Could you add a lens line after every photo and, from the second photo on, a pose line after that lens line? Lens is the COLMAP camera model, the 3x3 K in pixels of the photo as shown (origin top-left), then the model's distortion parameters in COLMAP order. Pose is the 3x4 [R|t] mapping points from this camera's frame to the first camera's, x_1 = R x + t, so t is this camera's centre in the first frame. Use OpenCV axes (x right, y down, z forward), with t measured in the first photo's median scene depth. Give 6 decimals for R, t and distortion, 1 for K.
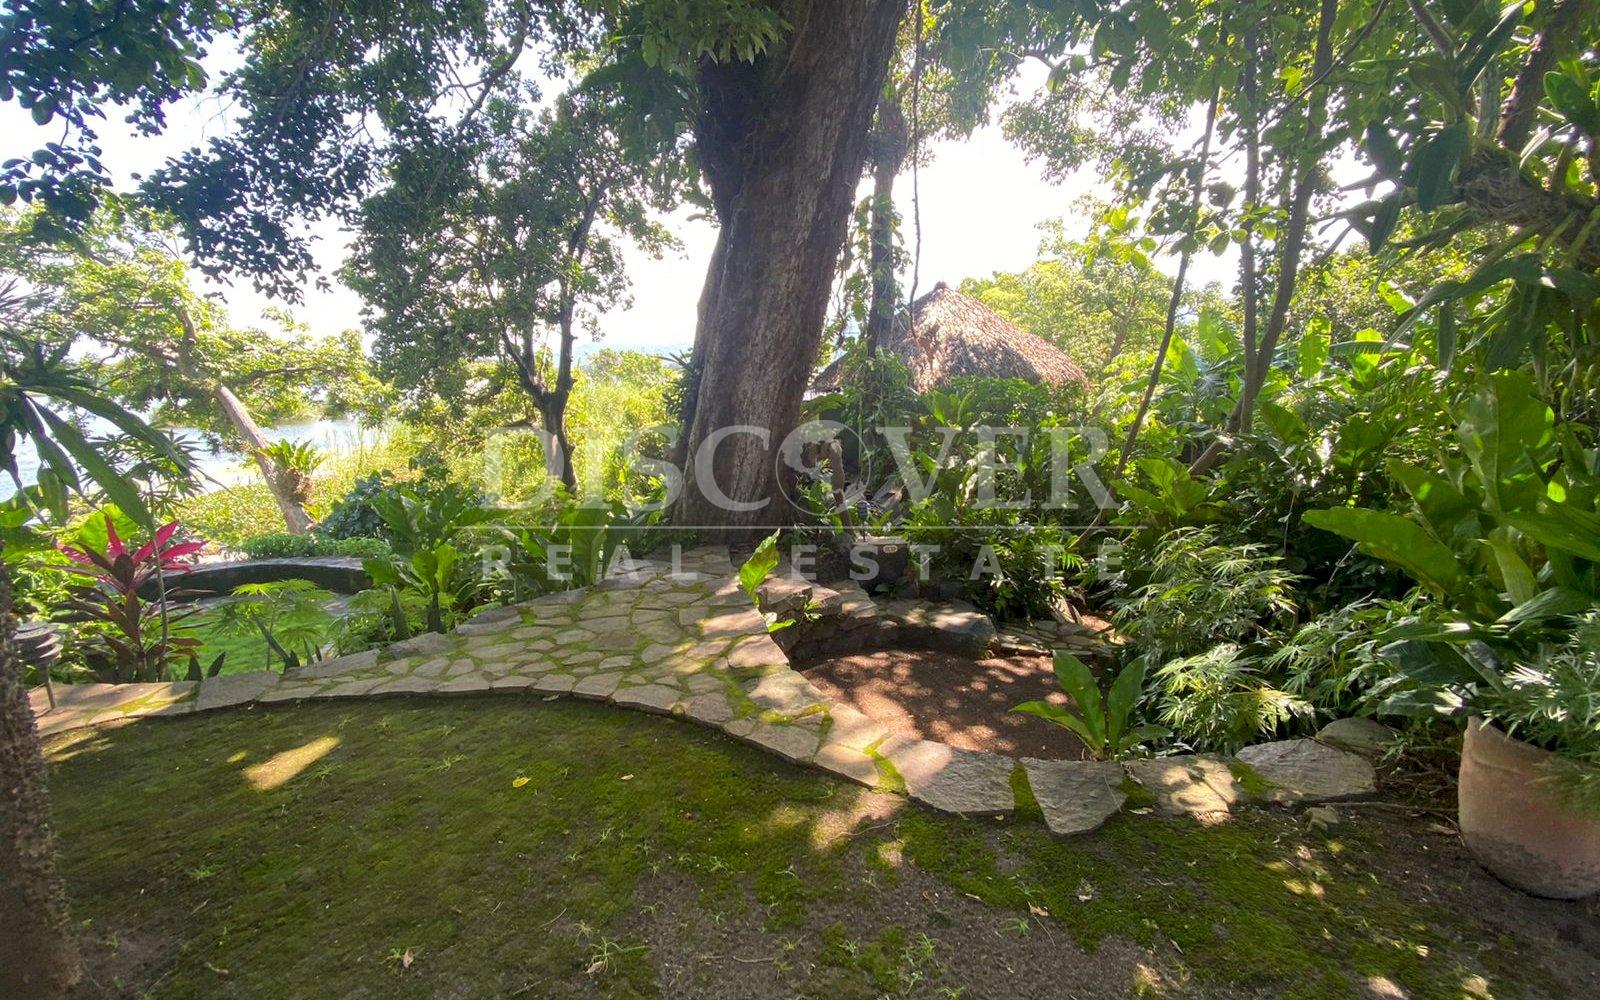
lens RADIAL K [[641.7, 0, 796.6], [0, 641.7, 496.8], [0, 0, 1]] dist [0.033147, -0.028399]
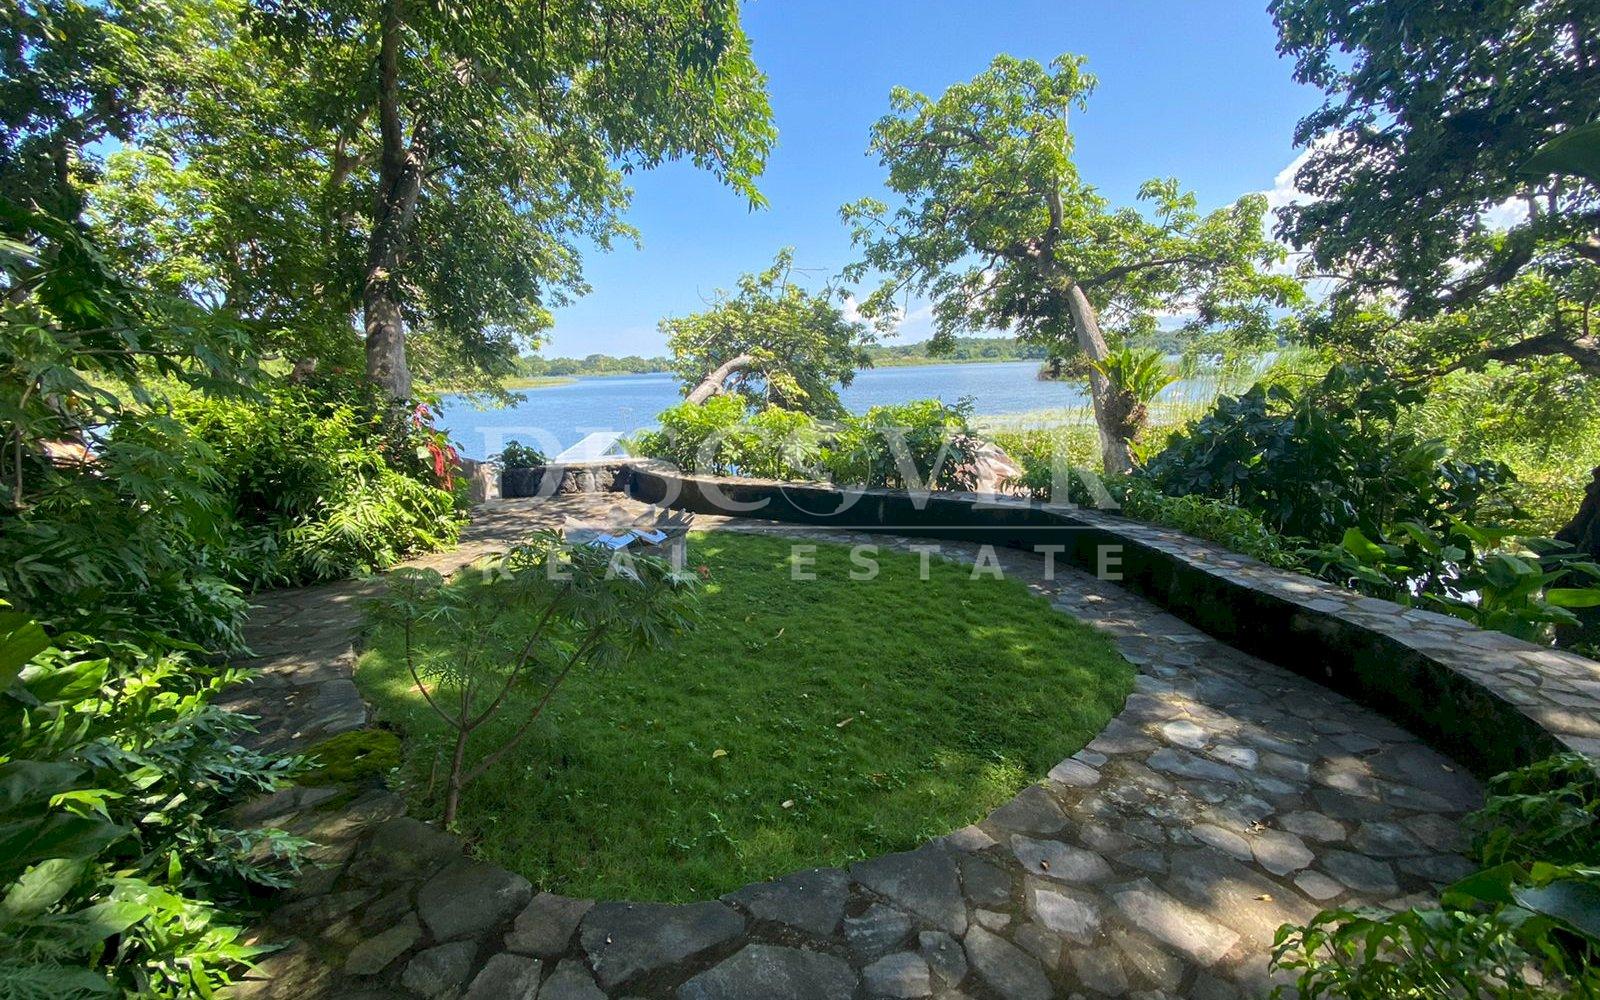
lens RADIAL K [[641.7, 0, 796.6], [0, 641.7, 496.8], [0, 0, 1]] dist [0.033147, -0.028399]
pose [[0.412312, 0.193254, -0.890310, -0.255022], [-0.155480, 0.977833, 0.140248, 0.028843], [0.897677, 0.080599, 0.433219, 0.351733]]
